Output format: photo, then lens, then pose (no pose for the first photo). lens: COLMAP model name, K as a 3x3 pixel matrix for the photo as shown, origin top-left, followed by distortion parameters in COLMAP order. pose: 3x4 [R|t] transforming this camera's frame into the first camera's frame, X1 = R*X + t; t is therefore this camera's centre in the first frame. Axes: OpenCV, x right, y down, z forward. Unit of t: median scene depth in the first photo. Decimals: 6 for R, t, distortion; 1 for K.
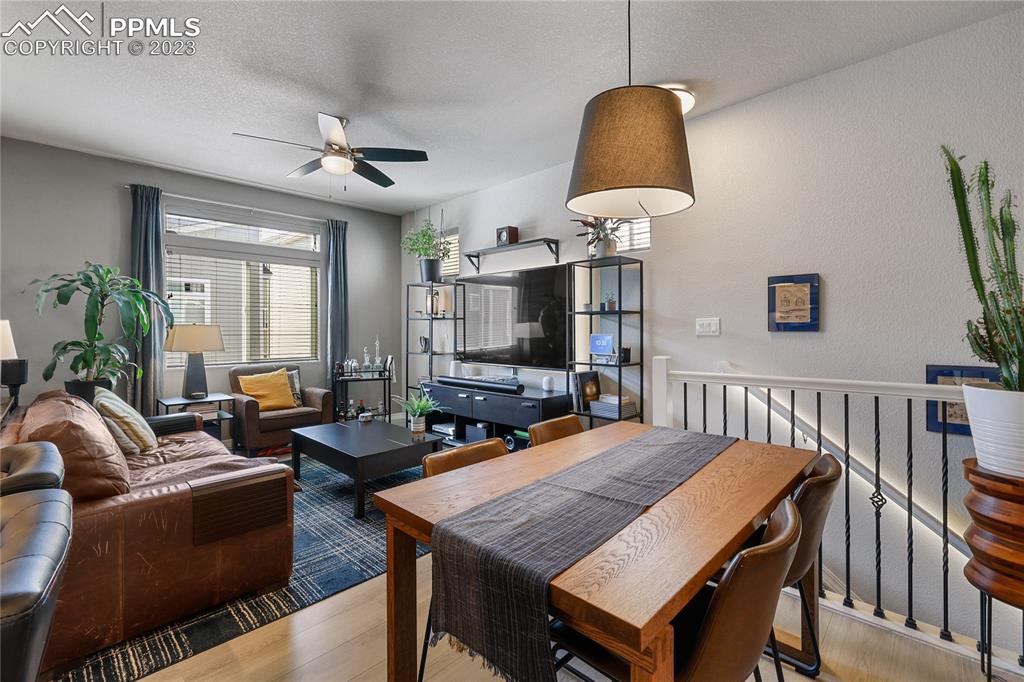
lens RADIAL K [[449.1, 0, 491.7], [0, 449.1, 332.5], [0, 0, 1]] dist [-0.001170, -0.000134]
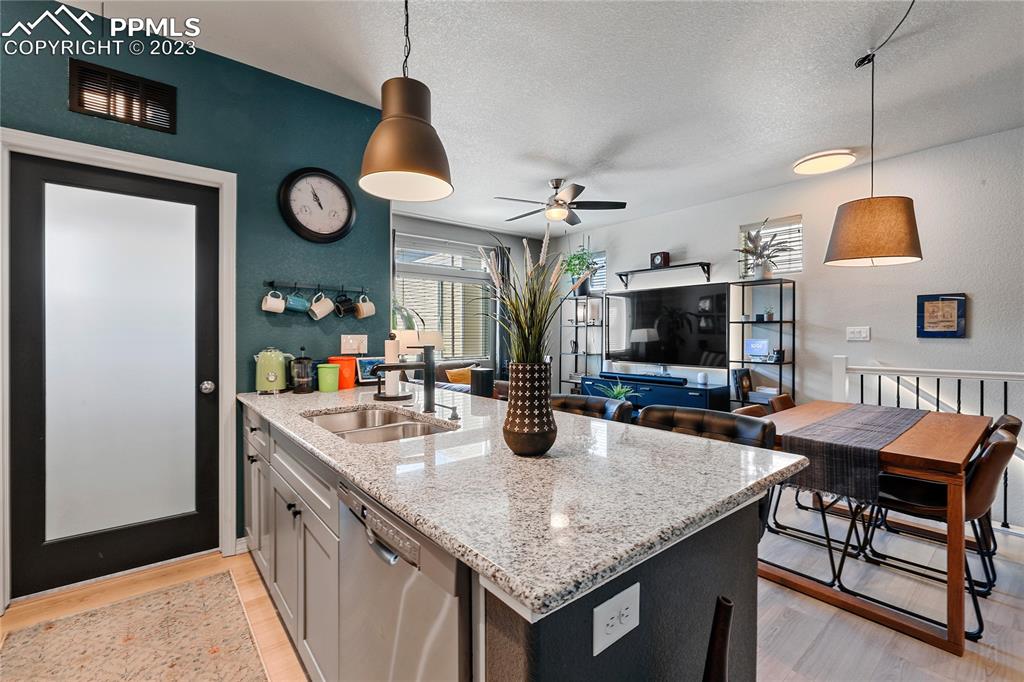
lens RADIAL K [[426.6, 0, 495.5], [0, 426.6, 337.7], [0, 0, 1]] dist [-0.000746, 0.000040]
pose [[0.993213, 0.003294, -0.116265, -0.279498], [-0.002953, 0.999991, 0.003105, -0.001374], [0.116274, -0.002740, 0.993213, -0.224075]]
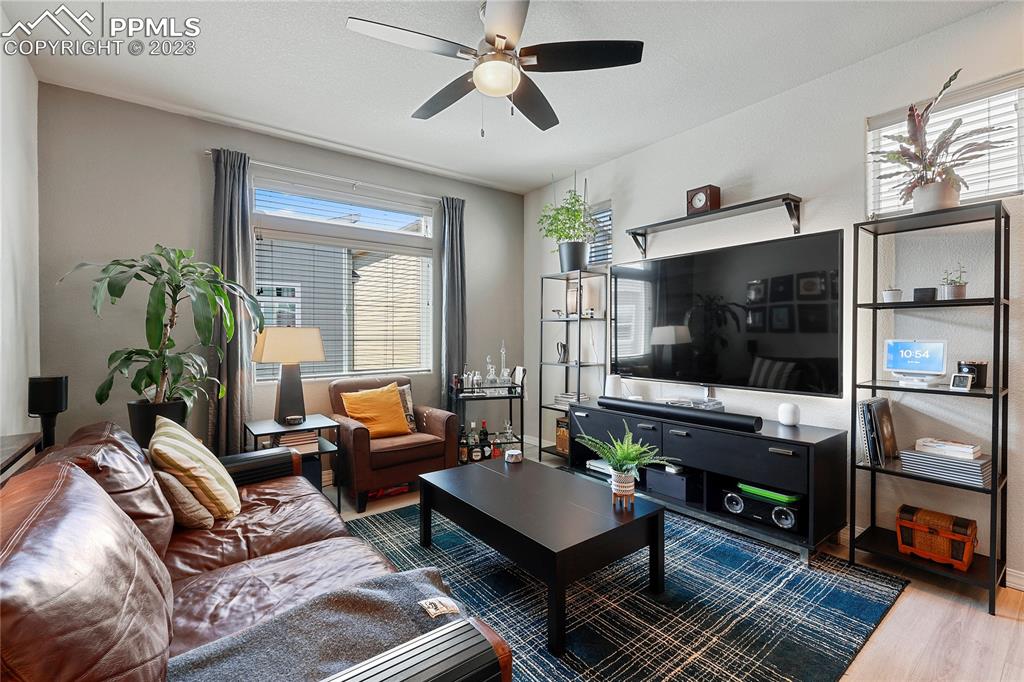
lens RADIAL K [[444.6, 0, 508.0], [0, 444.6, 340.6], [0, 0, 1]] dist [-0.000434, -0.000147]
pose [[0.992834, 0.000500, -0.119497, -0.186350], [0.000342, 0.999975, 0.007026, 0.000049], [0.119497, -0.007017, 0.992810, 0.270111]]
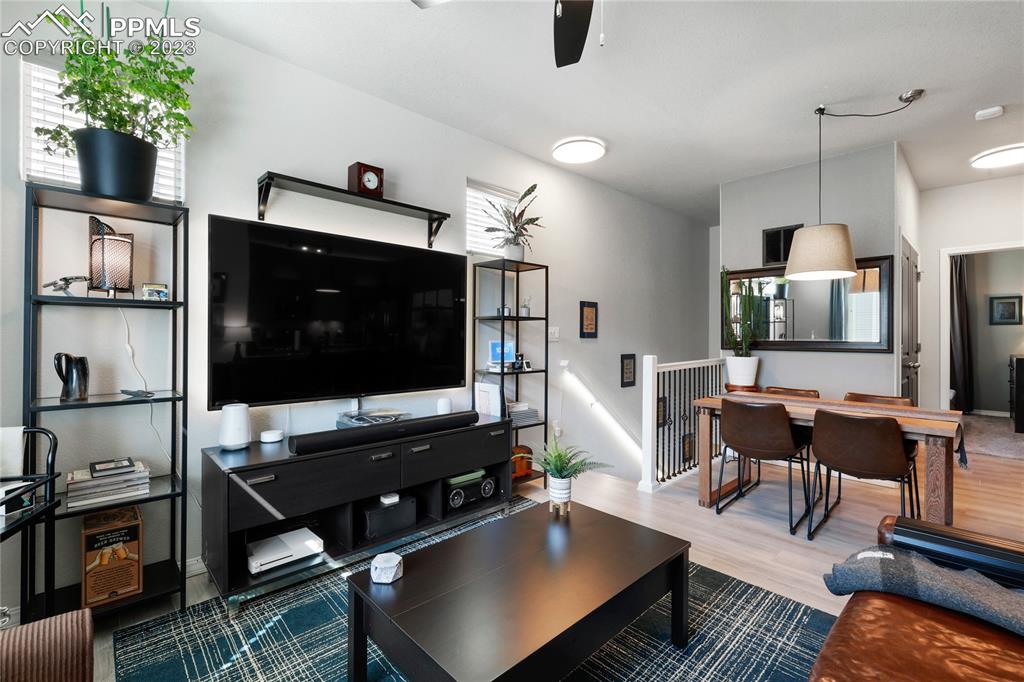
lens RADIAL K [[499.2, 0, 492.1], [0, 499.2, 336.2], [0, 0, 1]] dist [0.001607, 0.000124]
pose [[-0.031797, 0.007012, 0.999470, -0.645931], [0.005610, 0.999961, -0.006837, 0.000852], [-0.999479, 0.005390, -0.031835, 0.854738]]
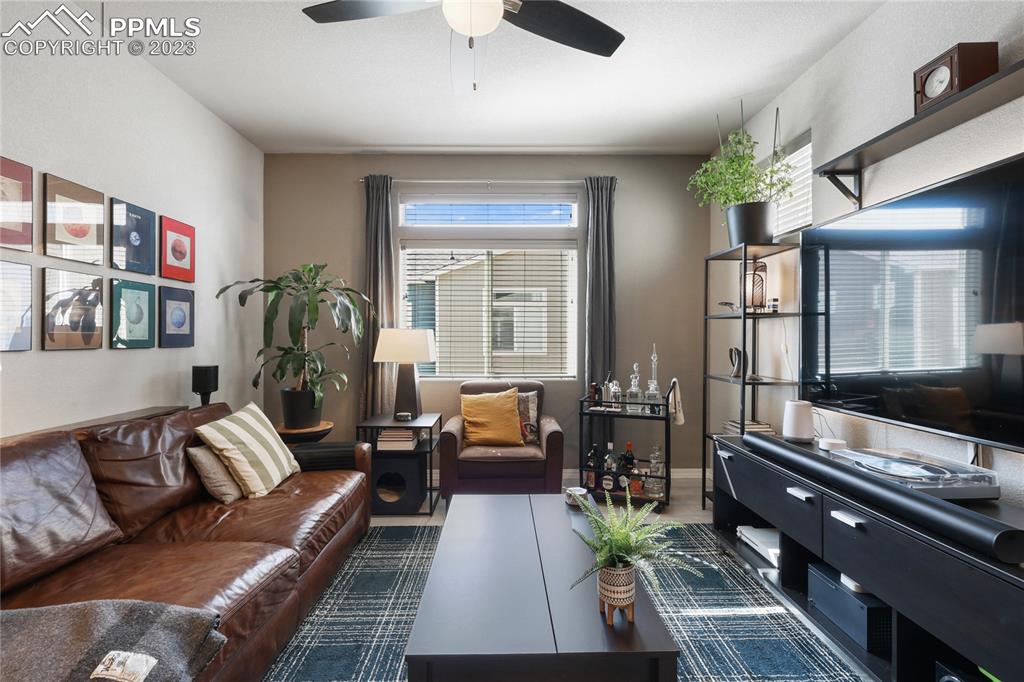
lens RADIAL K [[449.2, 0, 495.1], [0, 449.2, 336.7], [0, 0, 1]] dist [0.000351, -0.000418]
pose [[0.725025, 0.003149, -0.688715, 0.017462], [-0.006974, 0.999972, -0.002770, -0.002277], [0.688687, 0.006812, 0.725027, 0.482390]]
